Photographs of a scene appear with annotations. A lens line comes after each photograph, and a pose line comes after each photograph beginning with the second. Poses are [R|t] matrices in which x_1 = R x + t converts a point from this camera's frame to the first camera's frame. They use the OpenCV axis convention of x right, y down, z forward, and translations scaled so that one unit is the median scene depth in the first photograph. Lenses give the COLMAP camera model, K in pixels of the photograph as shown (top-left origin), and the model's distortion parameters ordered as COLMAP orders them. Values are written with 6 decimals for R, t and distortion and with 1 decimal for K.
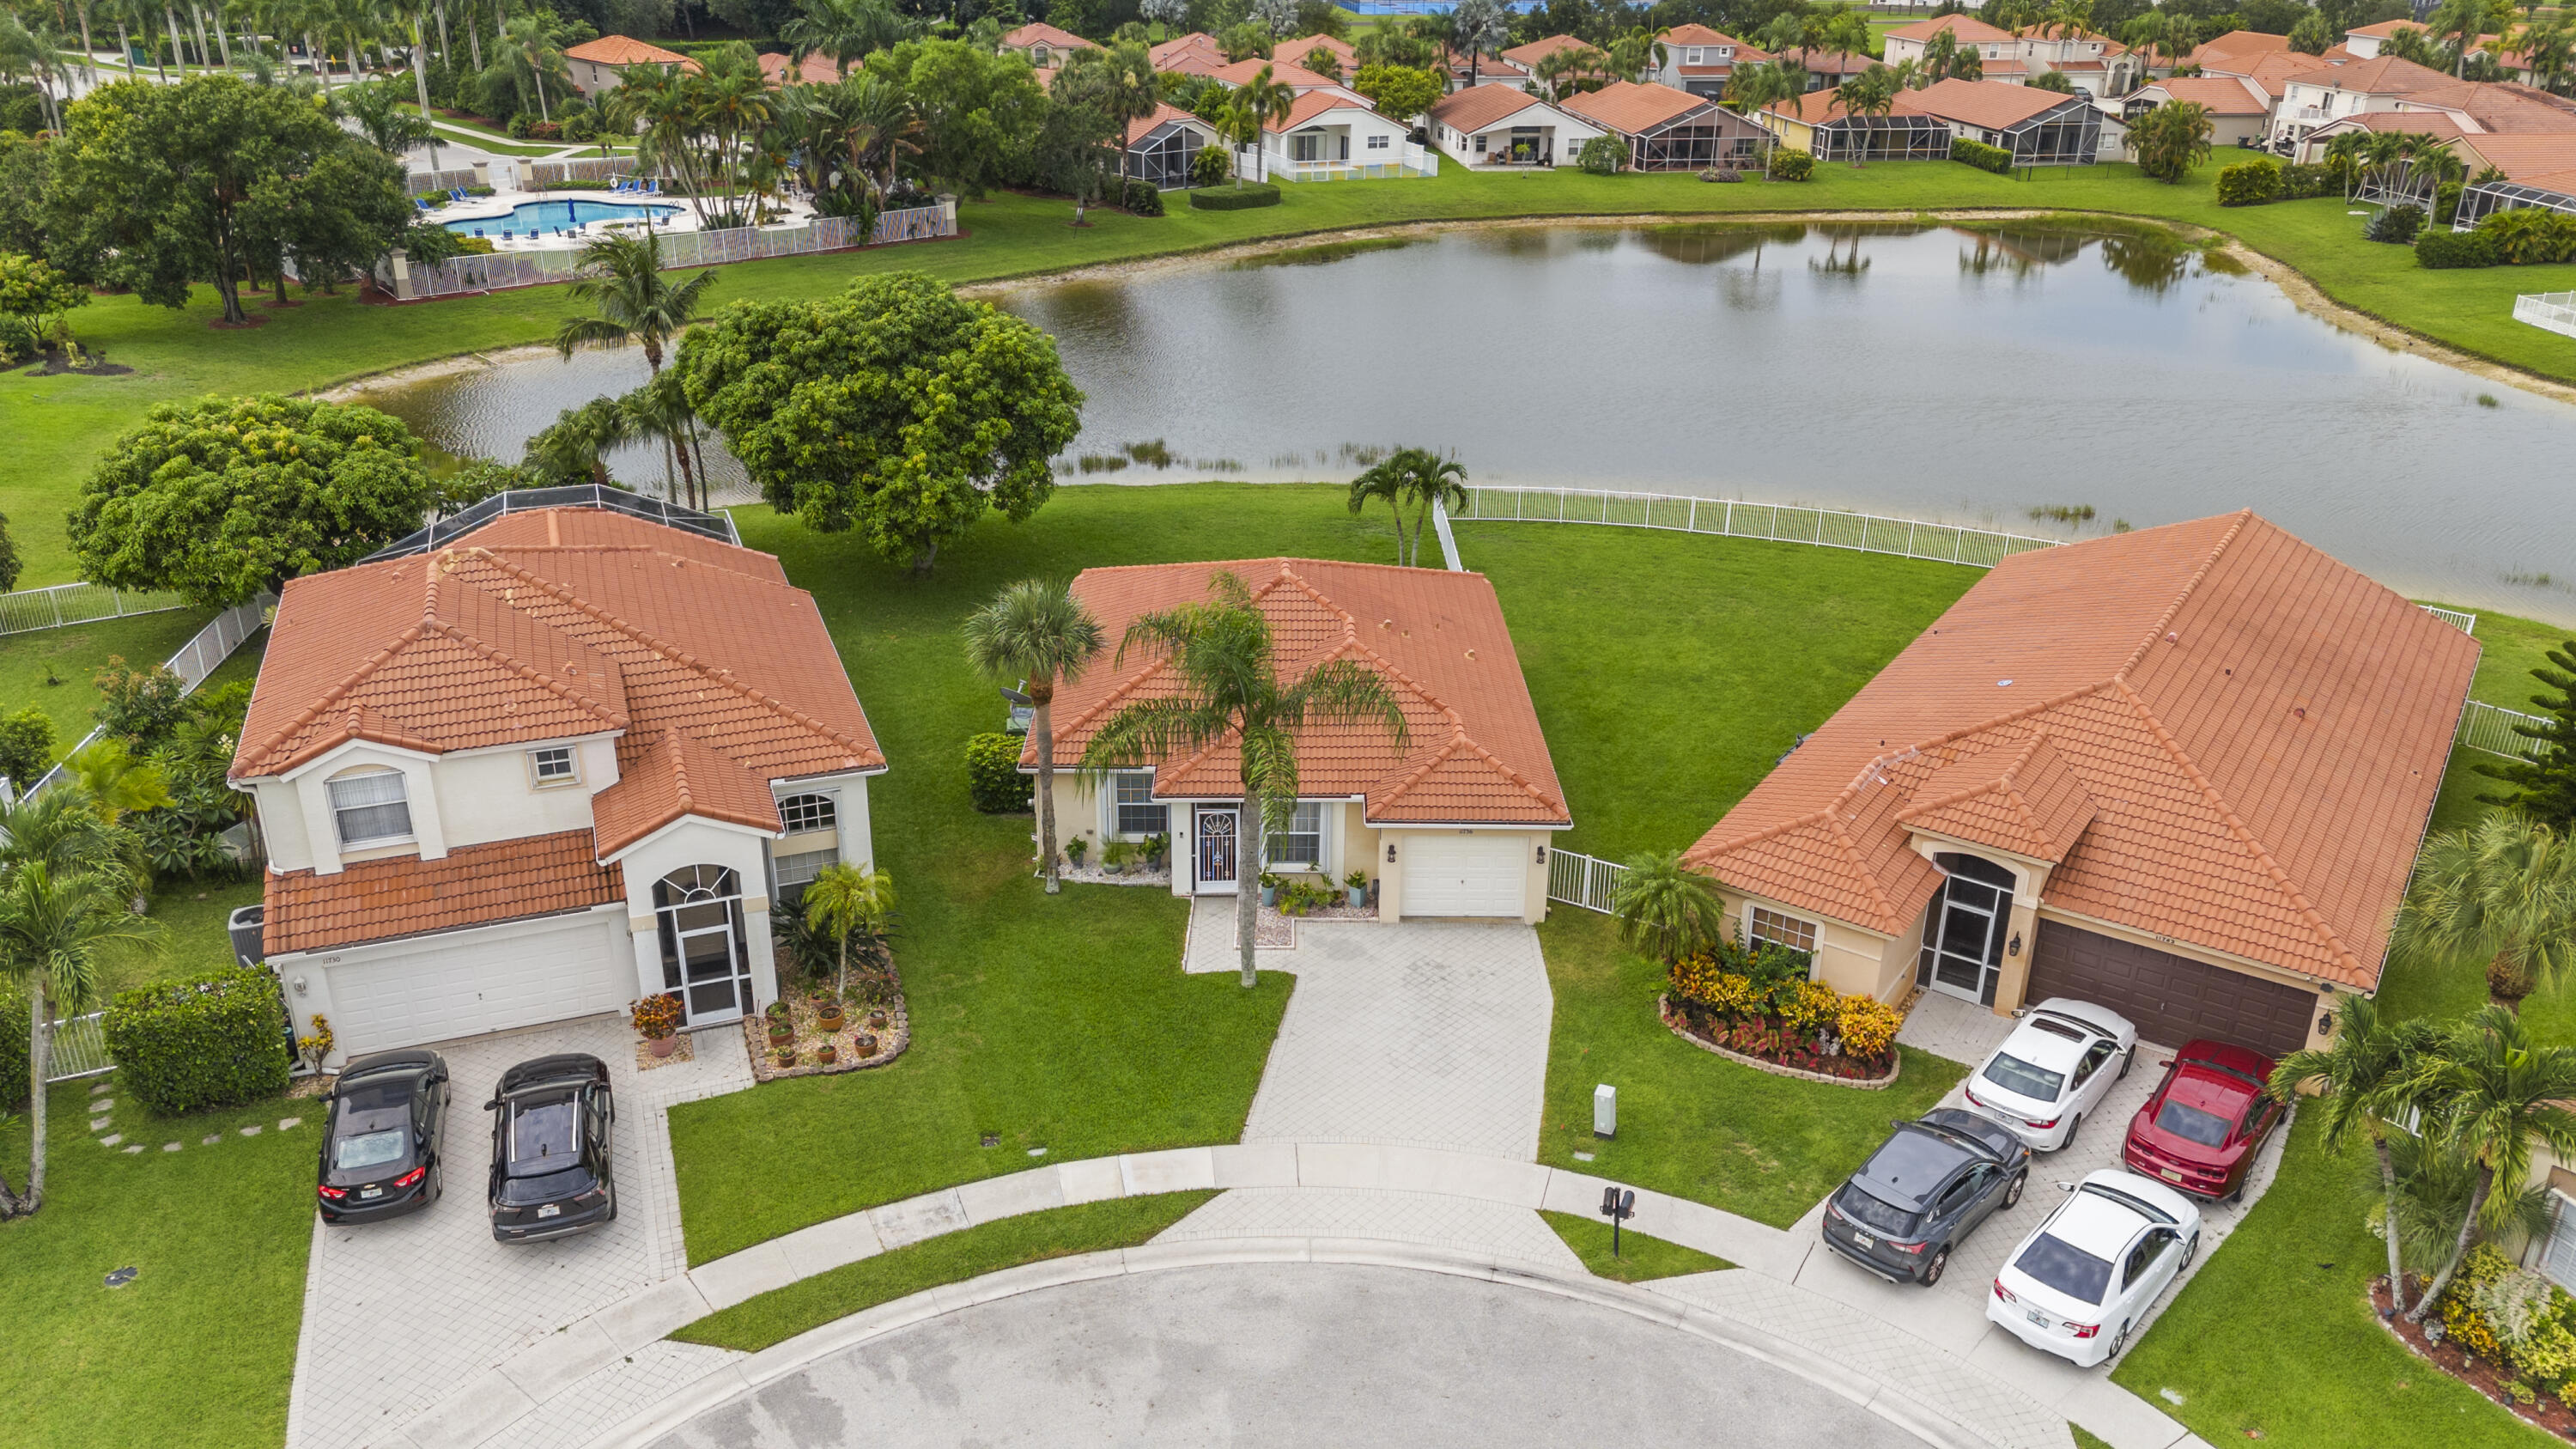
lens RADIAL K [[1896.0, 0, 1288.0], [0, 1896.0, 724.5], [0, 0, 1]] dist [0.061701, -0.050304]
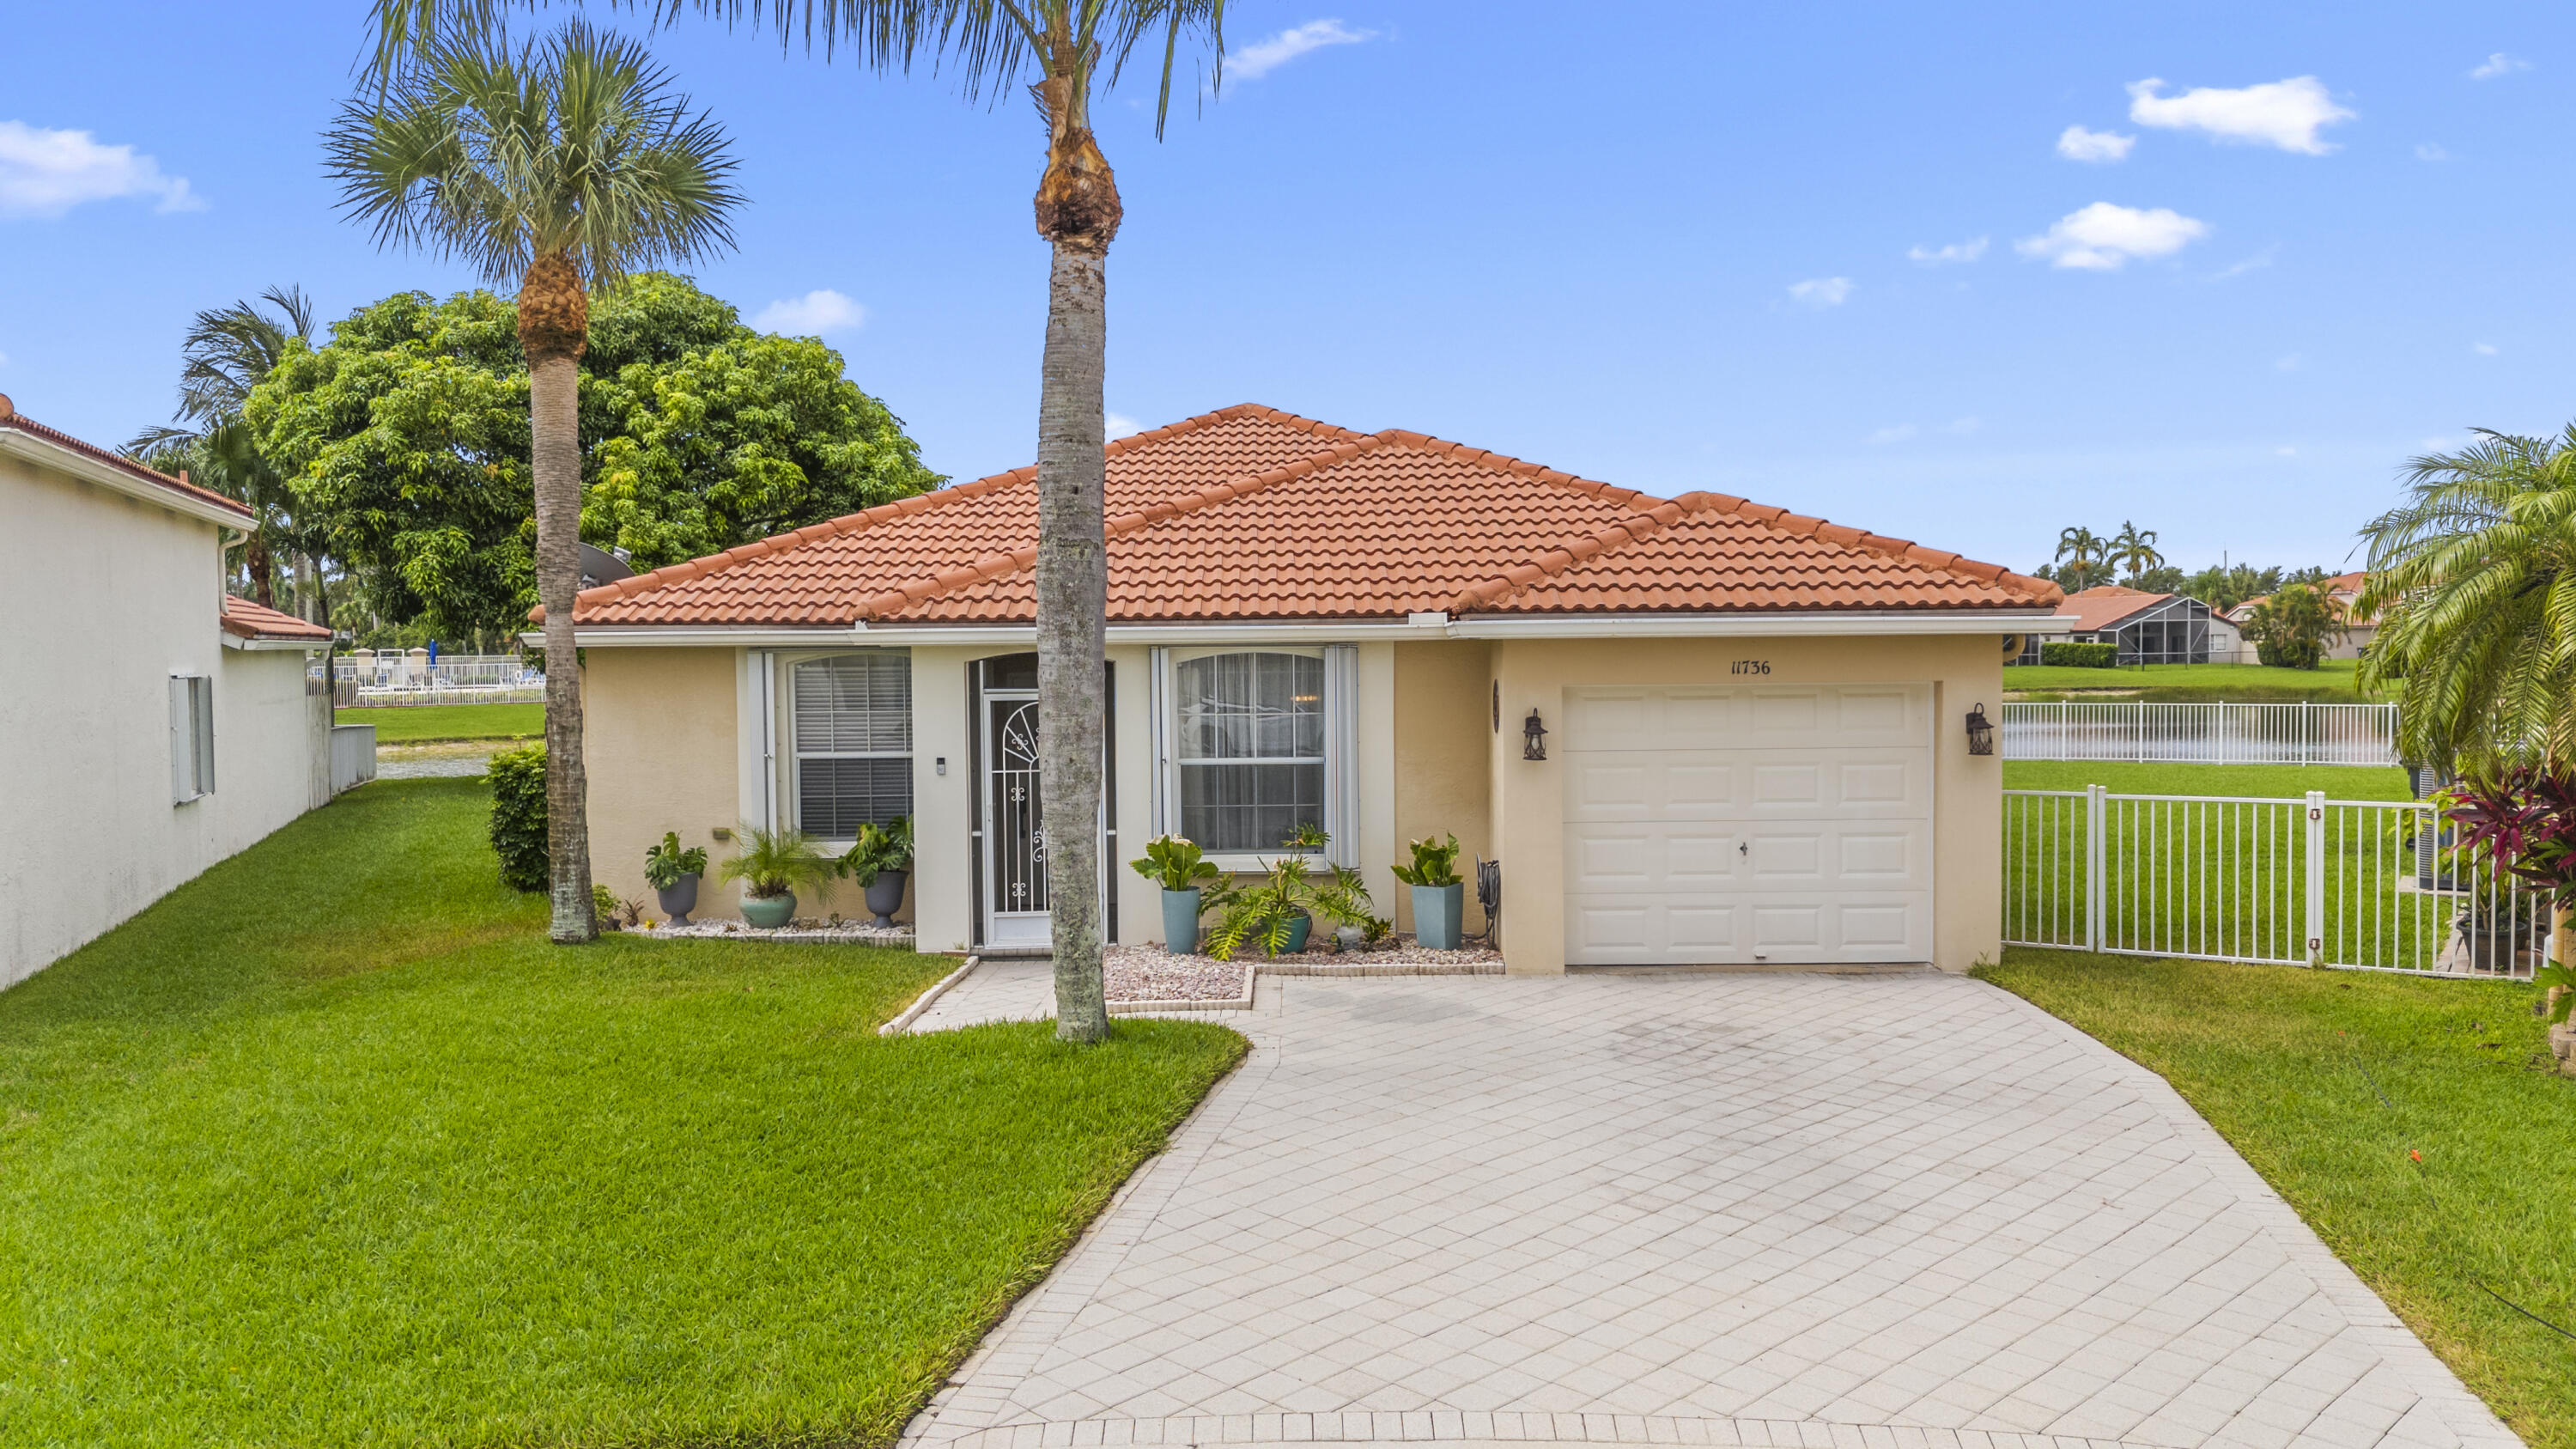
lens RADIAL K [[1896.0, 0, 1288.0], [0, 1896.0, 724.5], [0, 0, 1]] dist [0.061701, -0.050304]
pose [[0.999768, -0.018810, -0.010473, 0.015239], [0.013764, 0.932513, -0.360874, 0.200792], [0.016555, 0.360646, 0.932556, 0.727750]]
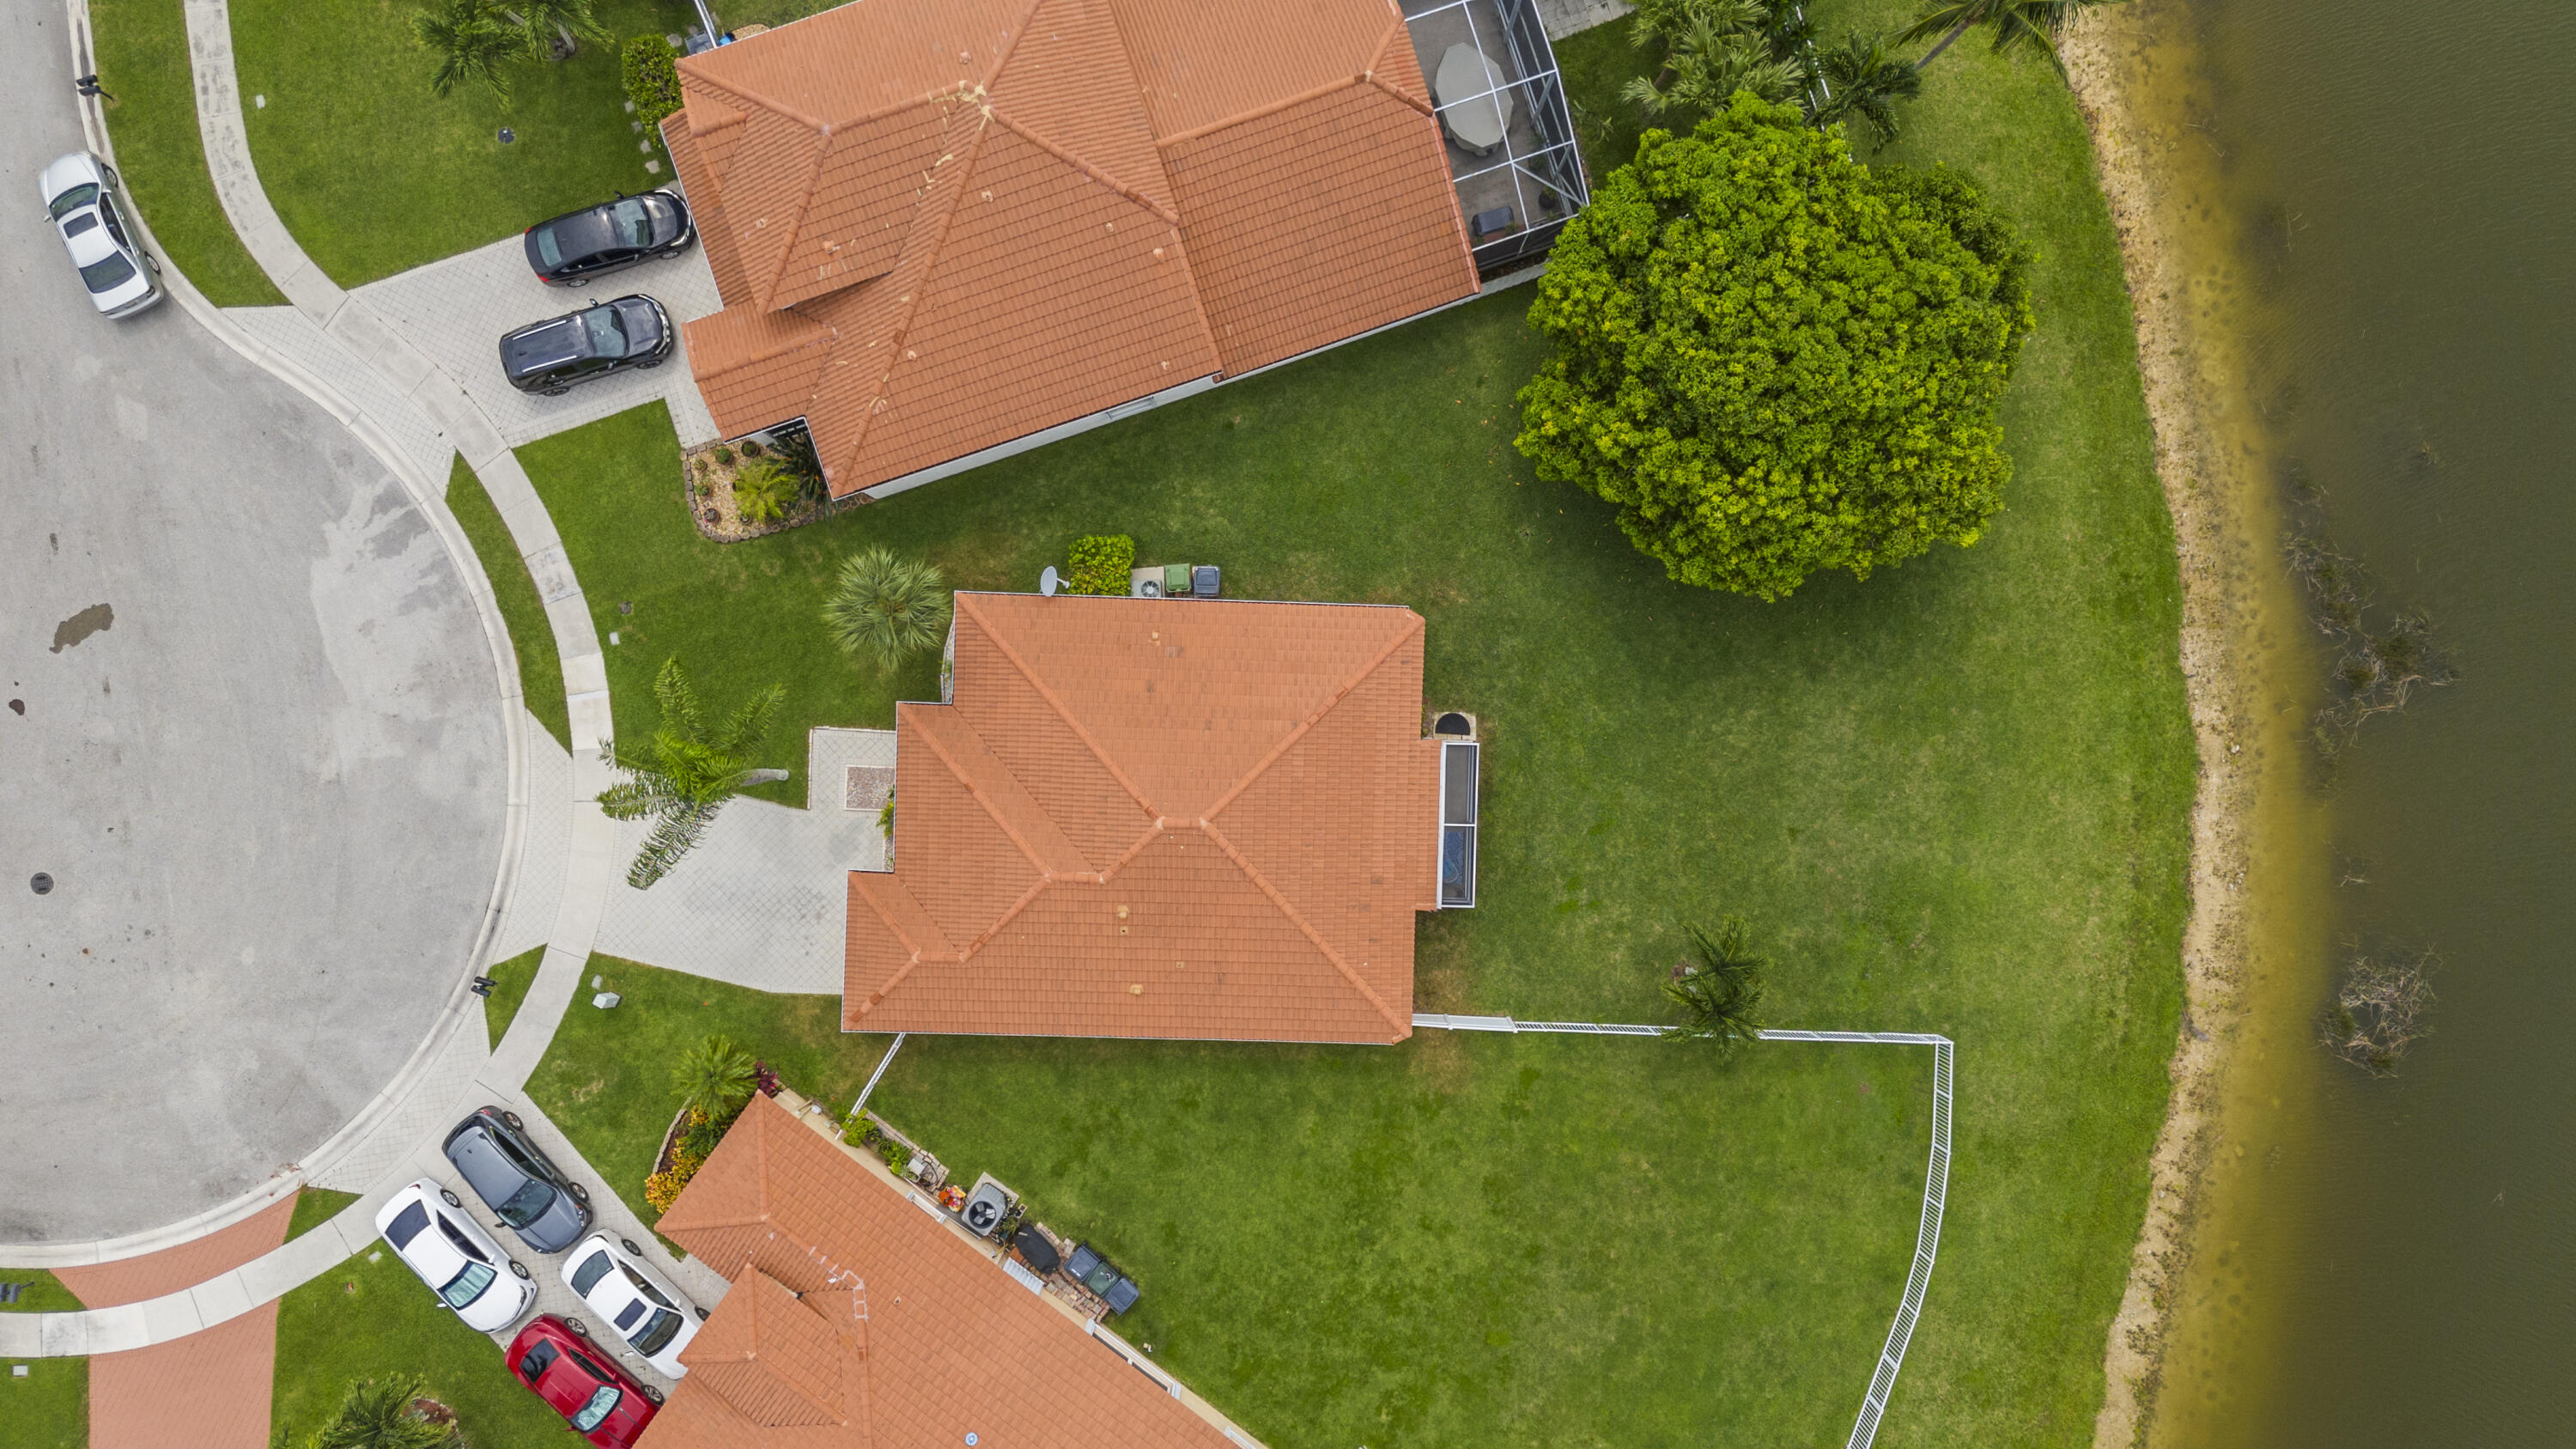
lens RADIAL K [[1896.0, 0, 1288.0], [0, 1896.0, 724.5], [0, 0, 1]] dist [0.061701, -0.050304]
pose [[-0.038853, 0.999075, -0.018410, -0.047032], [-0.401579, 0.001259, 0.915824, -1.319256], [0.915000, 0.042975, 0.401159, 0.789966]]
